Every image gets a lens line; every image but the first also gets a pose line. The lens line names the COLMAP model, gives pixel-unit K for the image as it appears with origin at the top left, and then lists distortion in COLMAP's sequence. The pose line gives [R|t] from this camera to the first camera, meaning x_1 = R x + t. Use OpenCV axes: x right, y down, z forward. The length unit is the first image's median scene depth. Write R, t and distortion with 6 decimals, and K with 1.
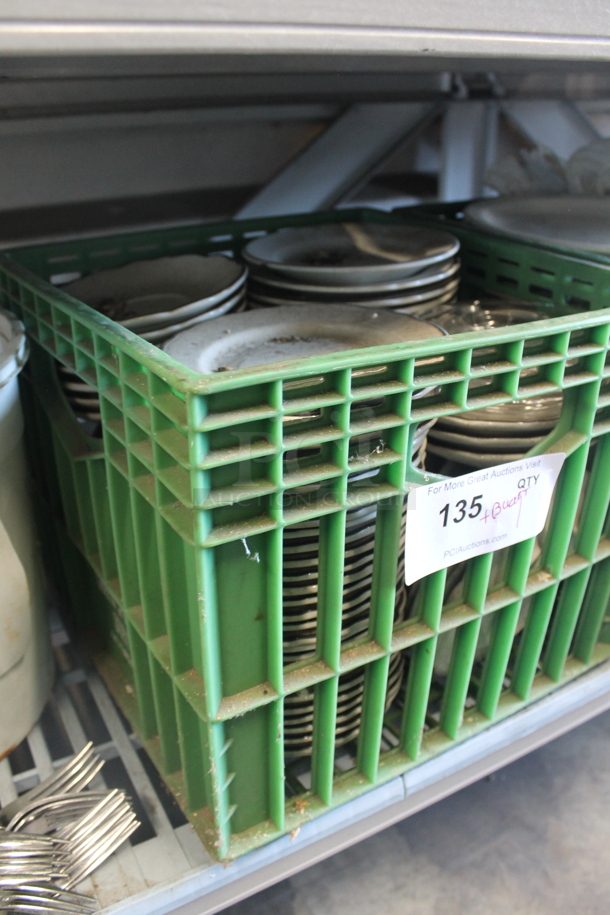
lens RADIAL K [[765.0, 0, 307.2], [0, 765.0, 456.5], [0, 0, 1]] dist [-0.162558, 0.111194]
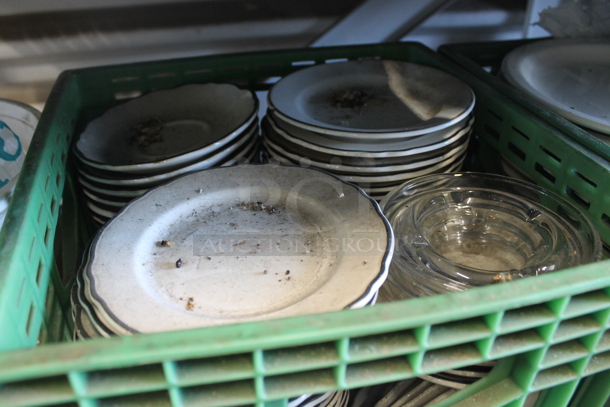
lens RADIAL K [[510.0, 0, 301.6], [0, 510.0, 209.1], [0, 0, 1]] dist [-0.162558, 0.111194]
pose [[0.953525, 0.168550, -0.249761, 0.233683], [-0.137360, 0.980922, 0.137565, -0.284121], [0.268182, -0.096865, 0.958486, 0.401663]]
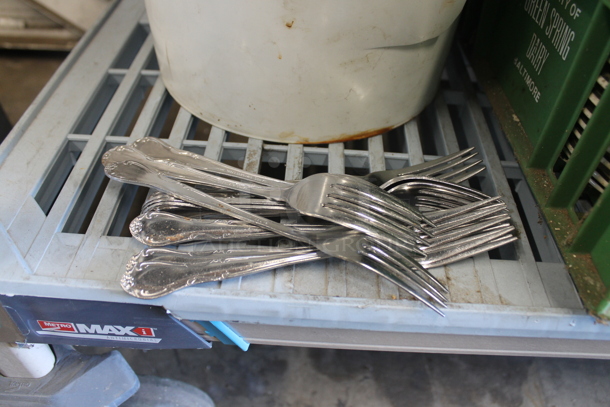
lens RADIAL K [[510.0, 0, 304.5], [0, 510.0, 207.0], [0, 0, 1]] dist [-0.162558, 0.111194]
pose [[0.847266, 0.405564, -0.343012, -0.256552], [-0.270734, 0.885321, 0.378034, 0.308365], [0.456993, -0.227431, 0.859903, 0.372615]]
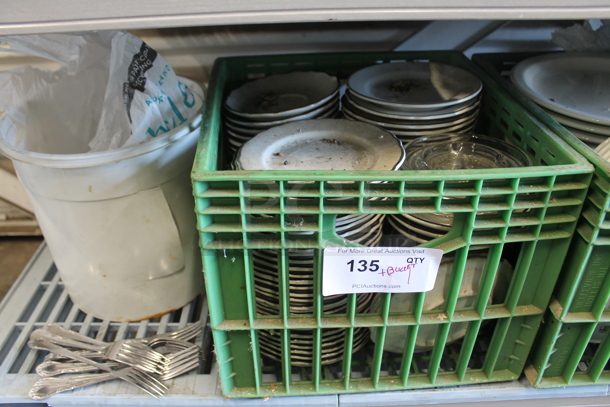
lens RADIAL K [[510.0, 0, 306.5], [0, 510.0, 201.5], [0, 0, 1]] dist [-0.162558, 0.111194]
pose [[0.881000, 0.243854, -0.405432, 0.487431], [-0.200771, 0.968647, 0.146336, -0.201063], [0.428405, -0.047523, 0.902336, -0.097376]]
